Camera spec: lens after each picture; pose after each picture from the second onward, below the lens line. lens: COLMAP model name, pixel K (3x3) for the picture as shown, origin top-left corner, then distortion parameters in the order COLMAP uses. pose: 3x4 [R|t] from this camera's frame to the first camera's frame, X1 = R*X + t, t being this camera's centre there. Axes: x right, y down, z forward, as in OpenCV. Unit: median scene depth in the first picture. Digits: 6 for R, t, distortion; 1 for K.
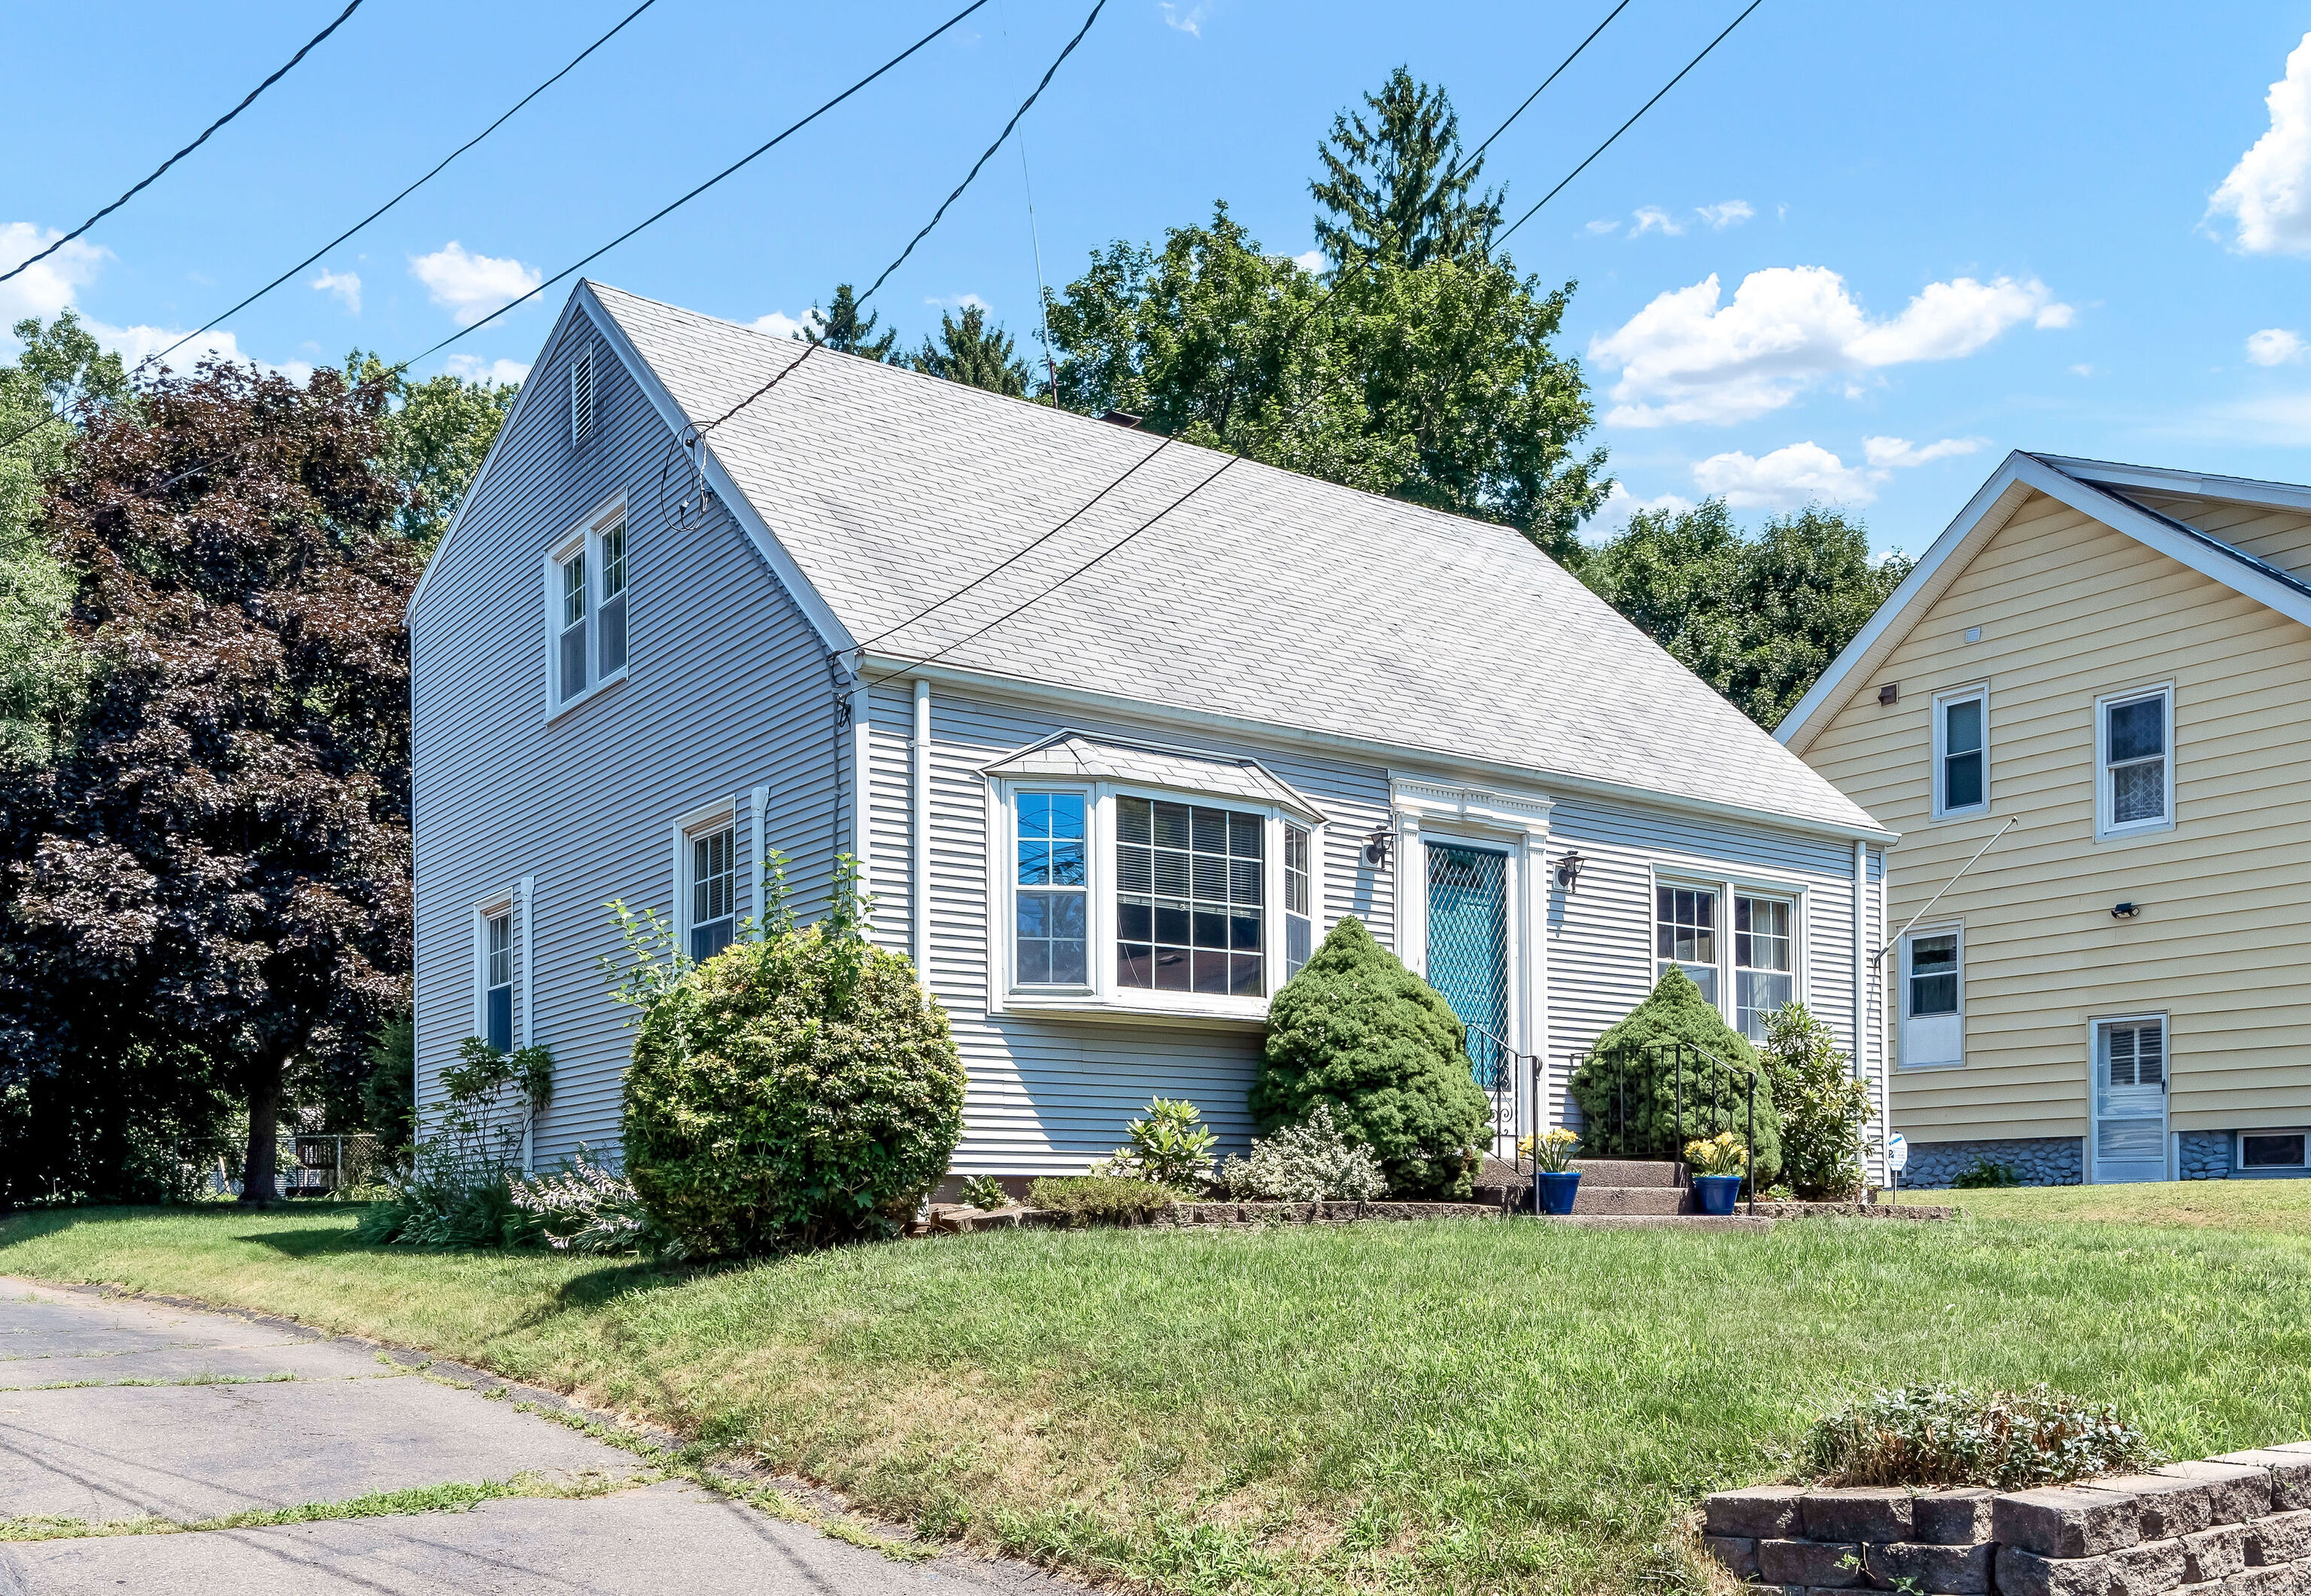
lens RADIAL K [[2081.4, 0, 1149.0], [0, 2081.4, 977.2], [0, 0, 1]] dist [-0.001972, -0.005791]
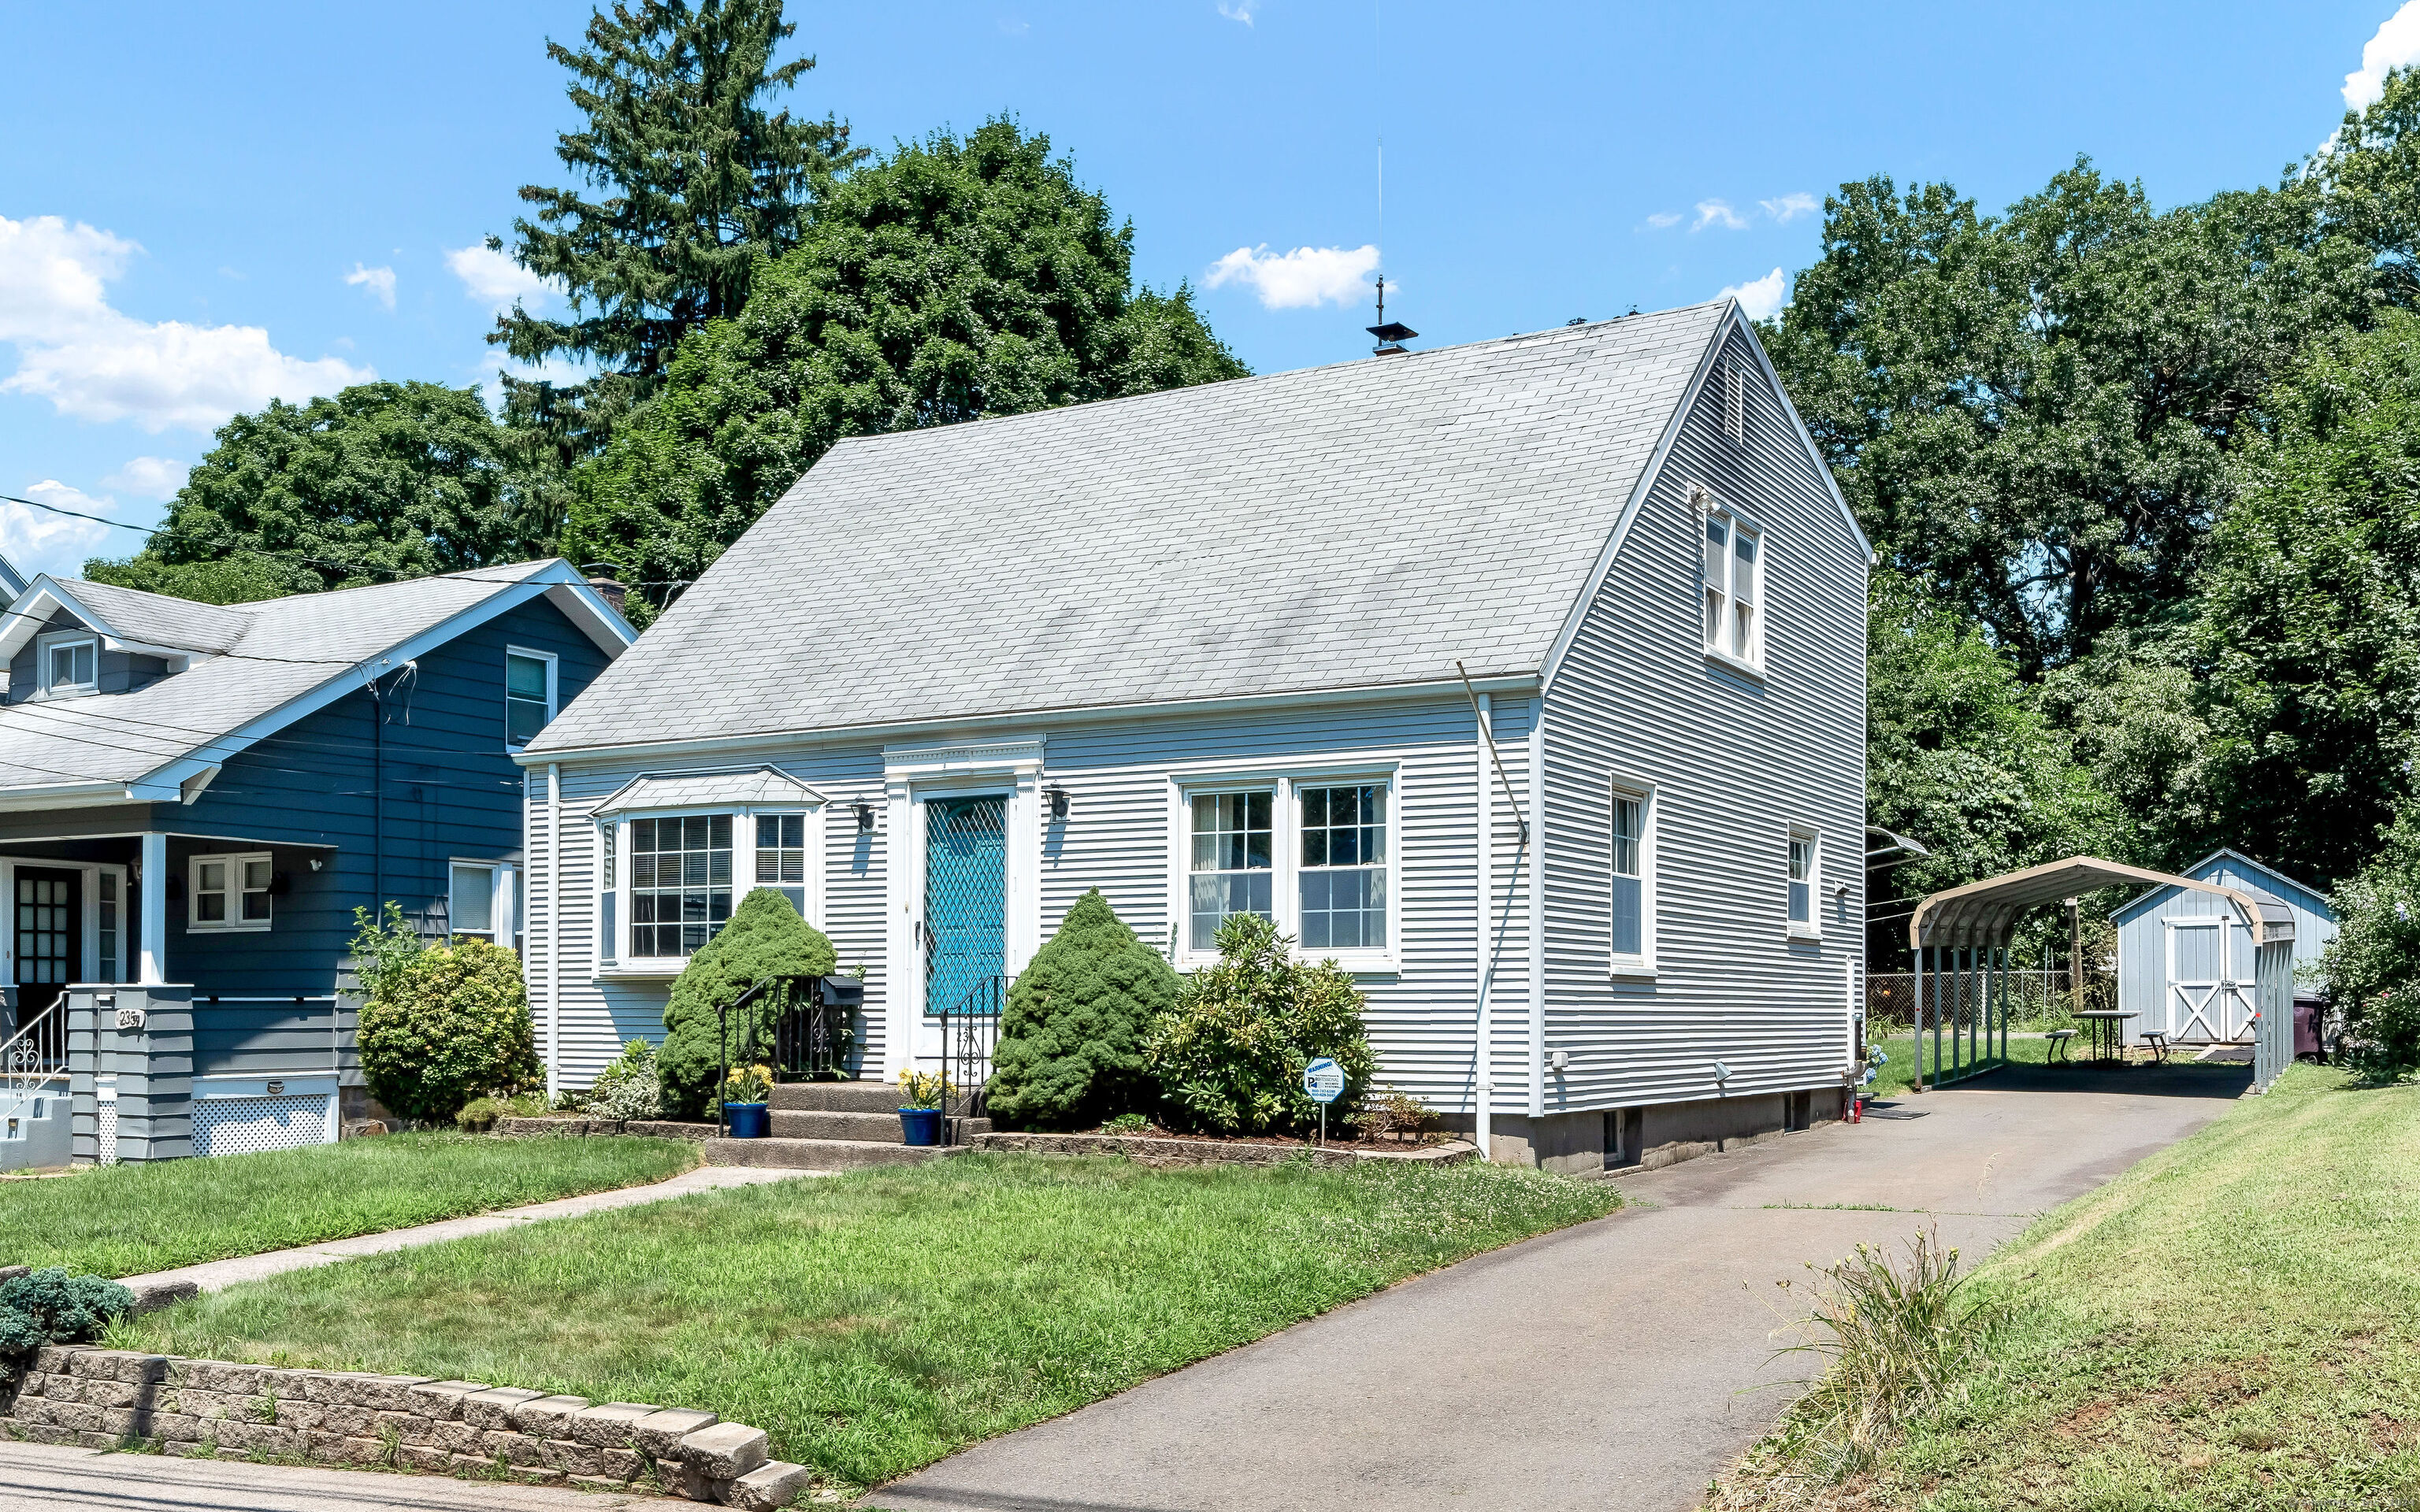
lens RADIAL K [[2196.5, 0, 1204.0], [0, 2196.5, 739.7], [0, 0, 1]] dist [-0.004992, 0.018476]
pose [[0.410276, -0.108052, -0.905538, 1.461903], [0.103765, 0.992039, -0.071360, 0.004576], [0.906039, -0.064686, 0.418221, 0.719487]]
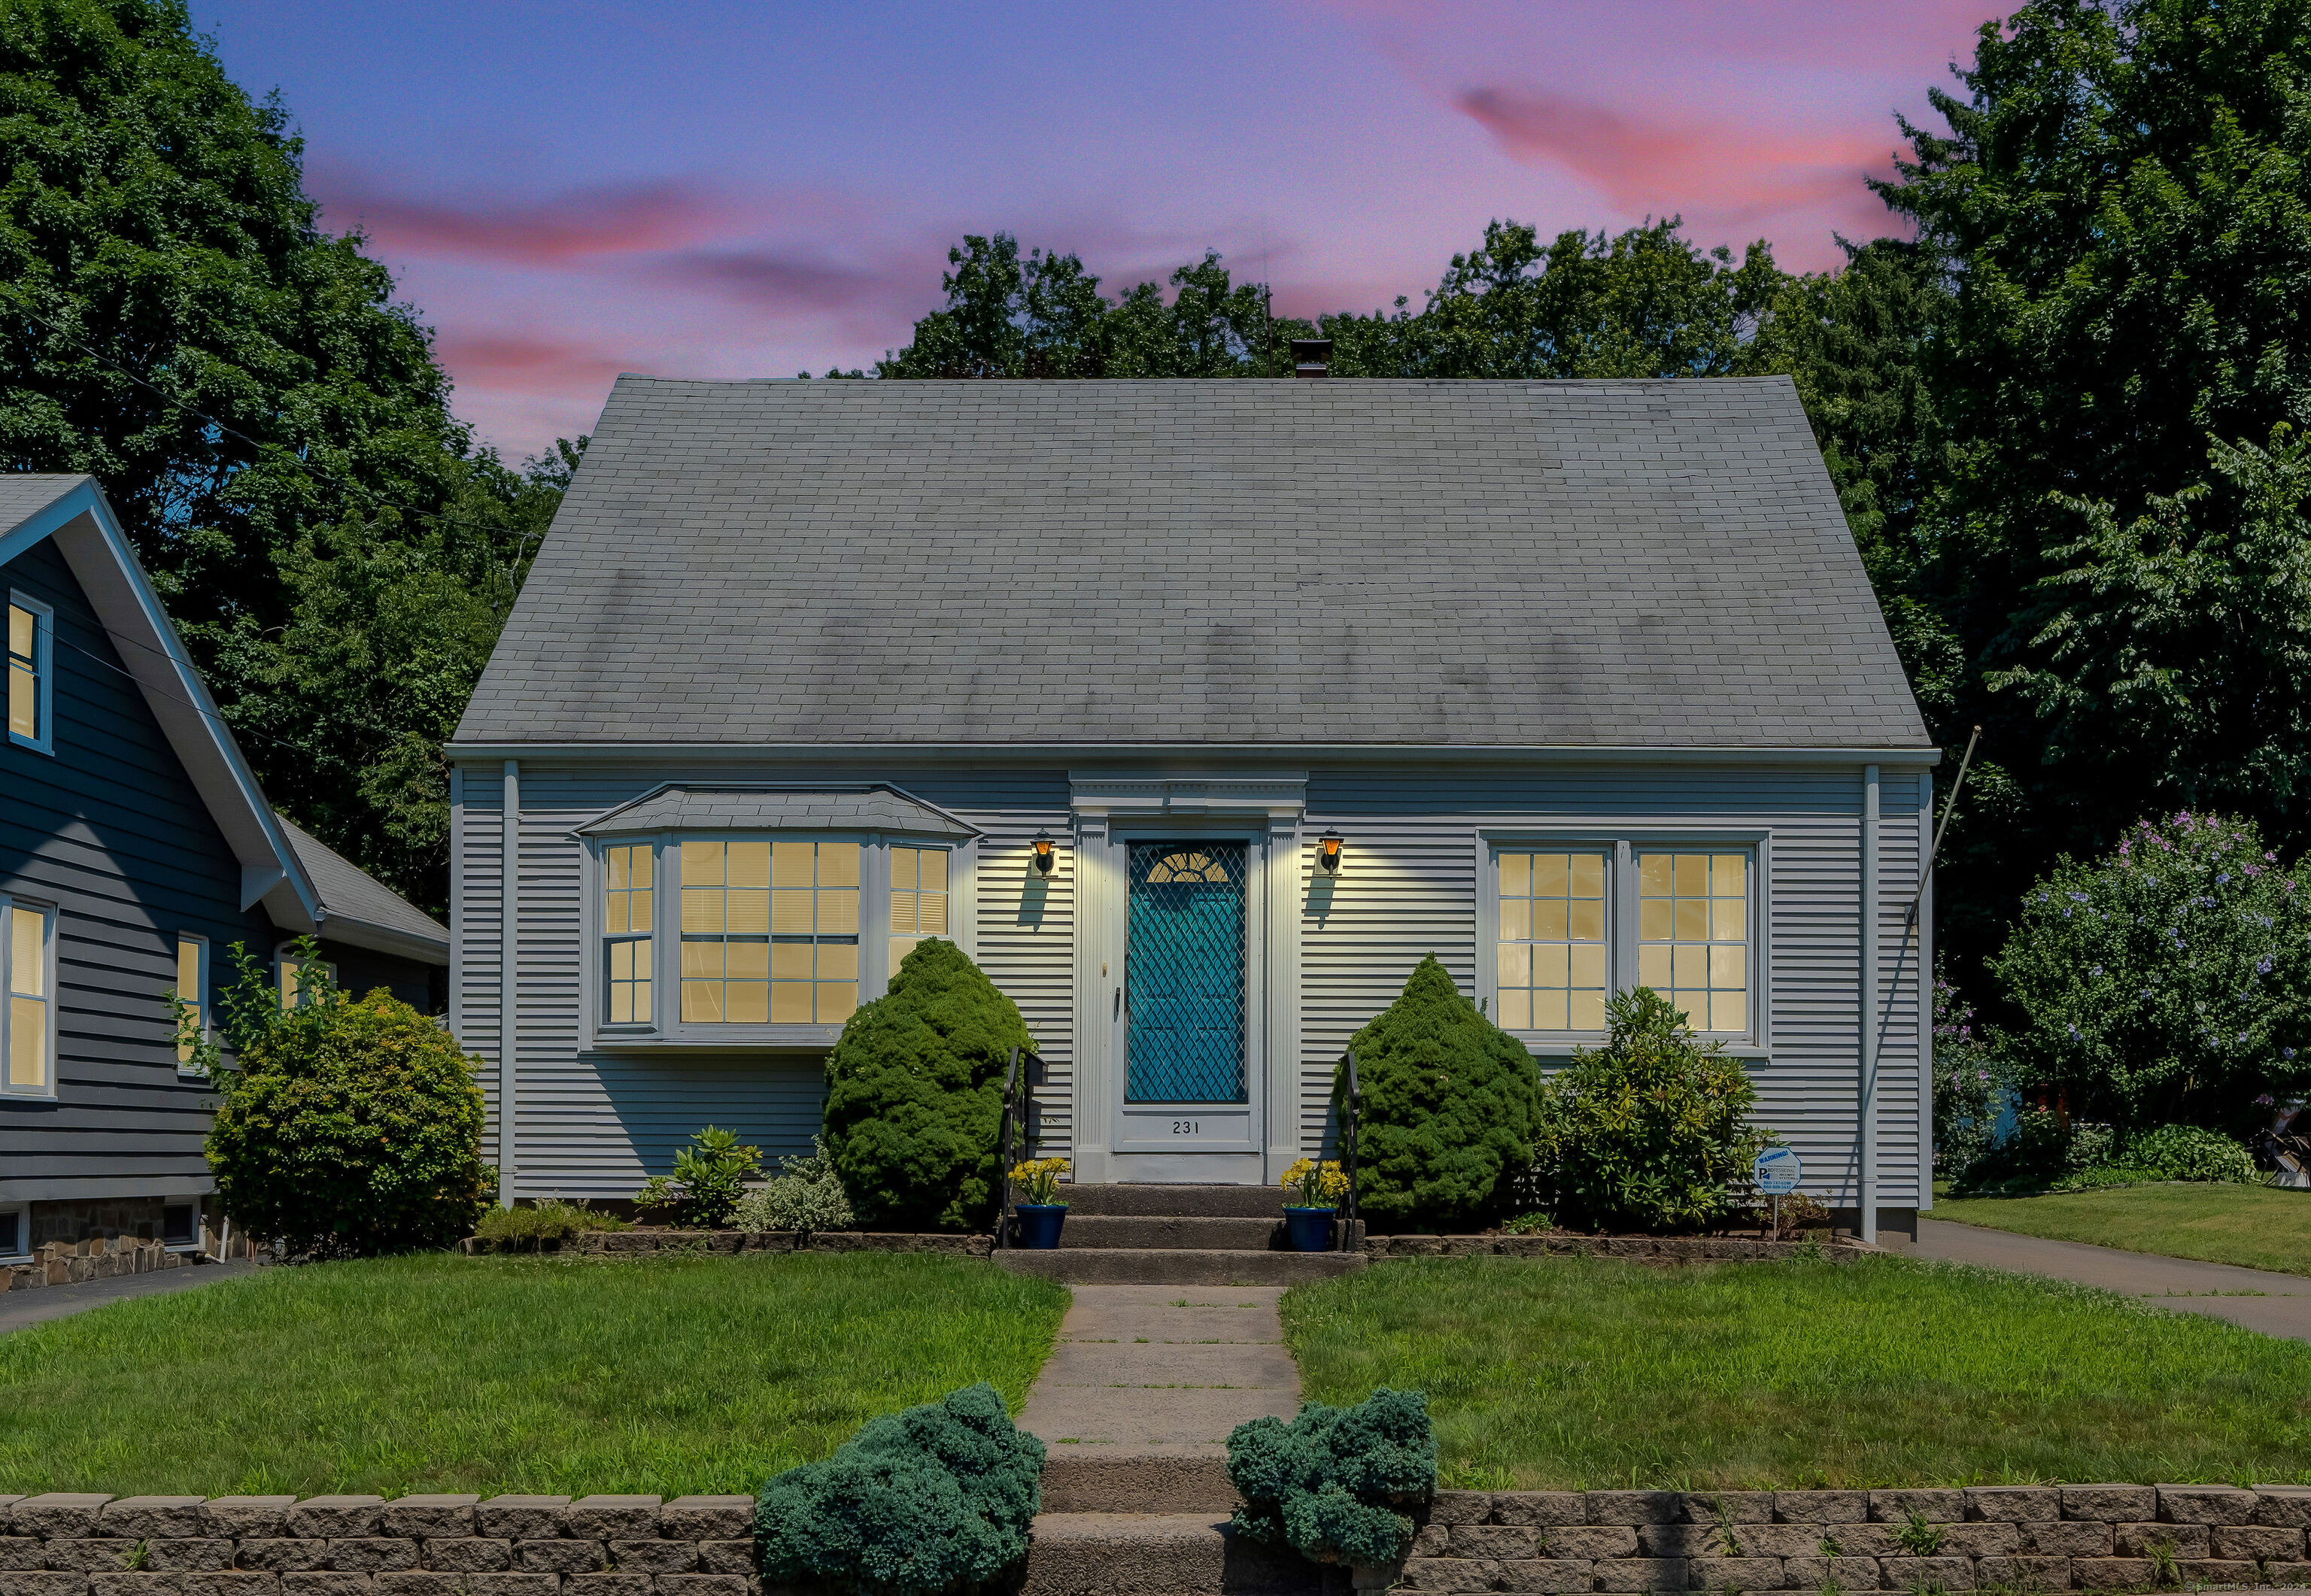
lens RADIAL K [[2528.2, 0, 1161.6], [0, 2528.2, 809.1], [0, 0, 1]] dist [0.007843, 0.000000]
pose [[0.796342, -0.073742, -0.600335, 0.944399], [0.061623, 0.997267, -0.040756, -0.035915], [0.601699, -0.004538, 0.798710, 0.106262]]
